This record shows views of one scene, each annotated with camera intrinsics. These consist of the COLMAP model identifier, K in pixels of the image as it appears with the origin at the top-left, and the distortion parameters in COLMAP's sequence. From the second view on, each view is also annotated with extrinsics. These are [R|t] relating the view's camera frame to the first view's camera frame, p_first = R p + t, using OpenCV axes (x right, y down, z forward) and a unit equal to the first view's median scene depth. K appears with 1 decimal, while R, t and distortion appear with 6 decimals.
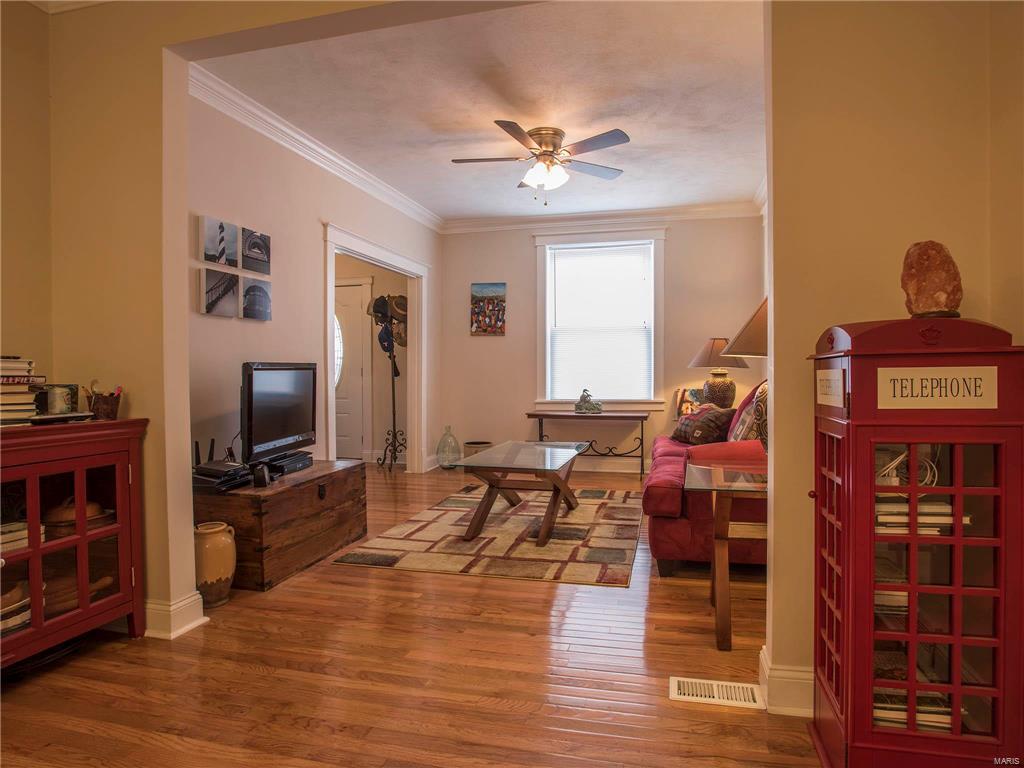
lens RADIAL K [[554.9, 0, 515.8], [0, 554.9, 378.5], [0, 0, 1]] dist [-0.017569, 0.000625]
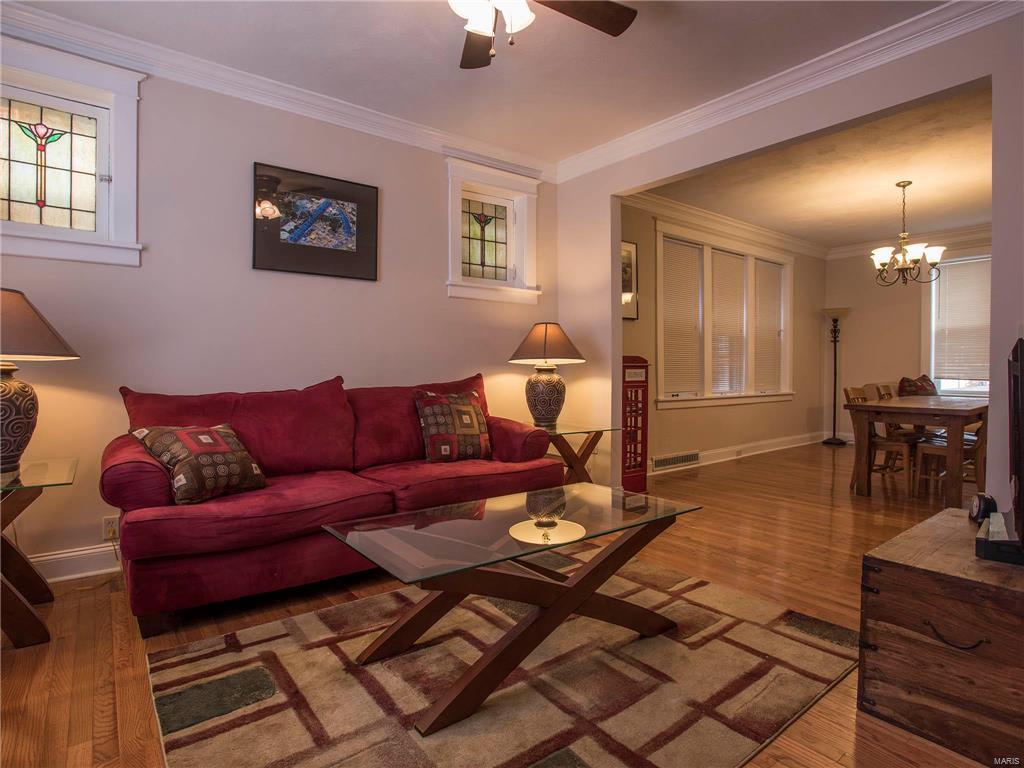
lens RADIAL K [[554.9, 0, 515.8], [0, 554.9, 378.5], [0, 0, 1]] dist [-0.017569, 0.000625]
pose [[-0.807812, -0.023911, 0.588955, -0.360901], [-0.004857, 0.999413, 0.033914, -0.034080], [-0.589420, 0.024536, -0.807454, 1.839847]]
